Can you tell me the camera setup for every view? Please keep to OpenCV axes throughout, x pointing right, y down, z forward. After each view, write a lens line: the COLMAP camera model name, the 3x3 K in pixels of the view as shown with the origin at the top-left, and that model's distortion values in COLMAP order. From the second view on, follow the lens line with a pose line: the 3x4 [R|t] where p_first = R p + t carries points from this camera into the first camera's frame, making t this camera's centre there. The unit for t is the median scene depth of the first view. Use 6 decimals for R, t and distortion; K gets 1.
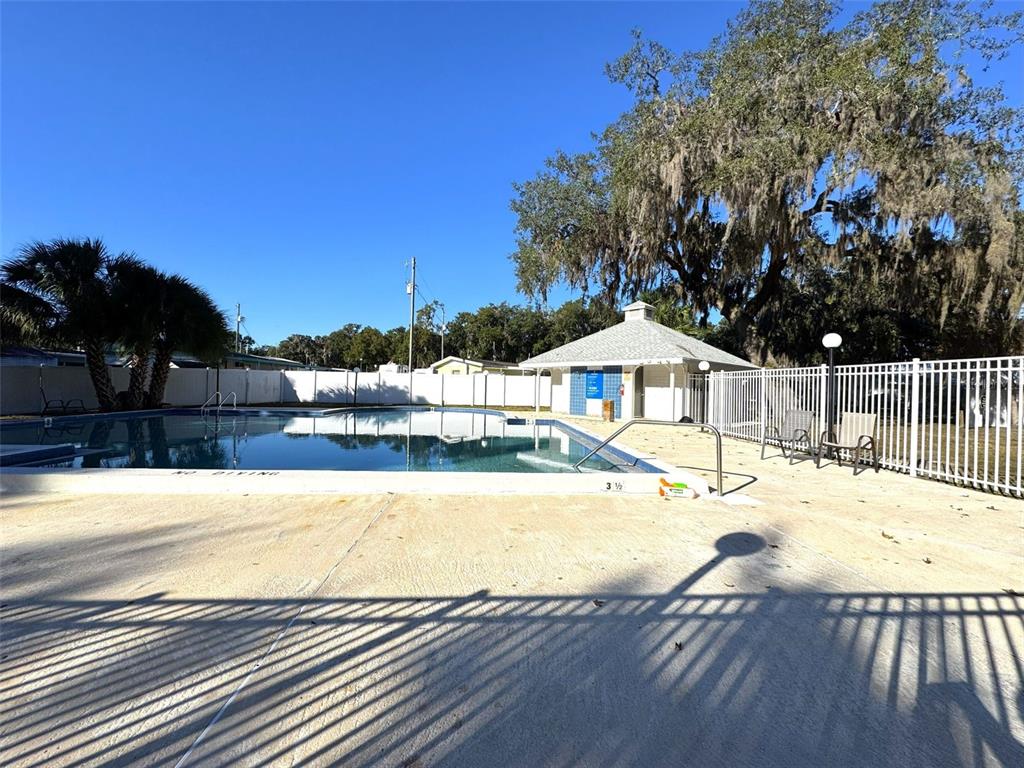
lens RADIAL K [[411.3, 0, 514.4], [0, 411.3, 384.1], [0, 0, 1]] dist [-0.010306, -0.000525]
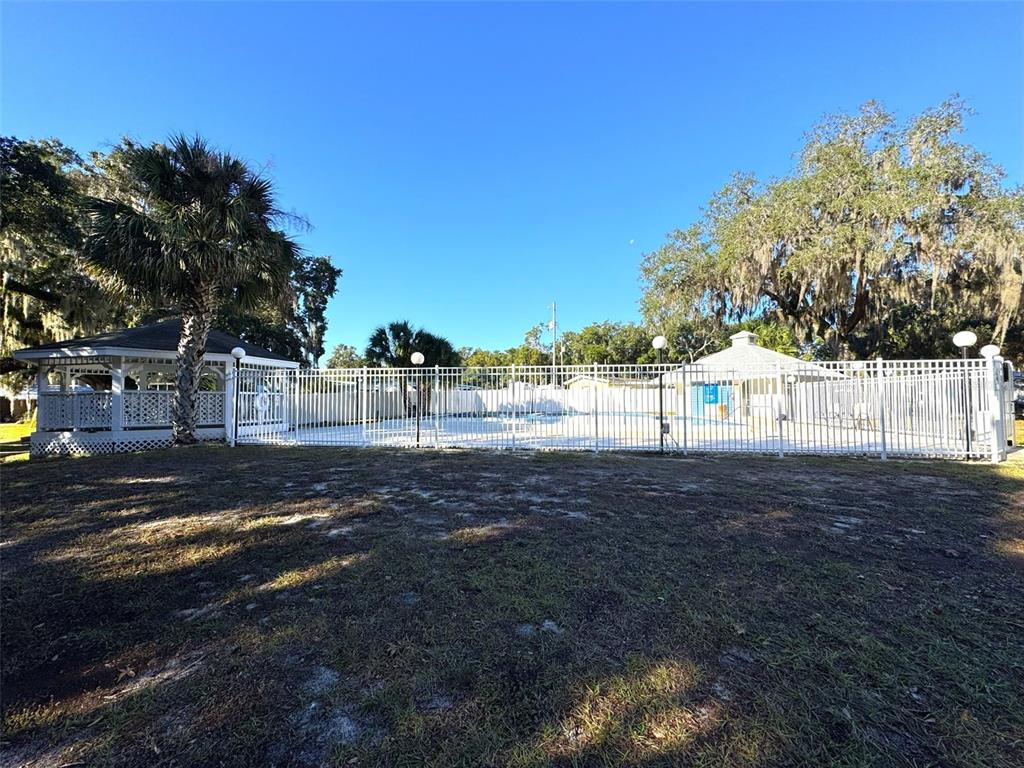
lens RADIAL K [[411.3, 0, 508.3], [0, 411.3, 383.2], [0, 0, 1]] dist [-0.010306, -0.000525]
pose [[0.970721, -0.032794, -0.237961, -0.109105], [0.023880, 0.998904, -0.040248, 0.003281], [0.239020, 0.033387, 0.970440, -0.400642]]
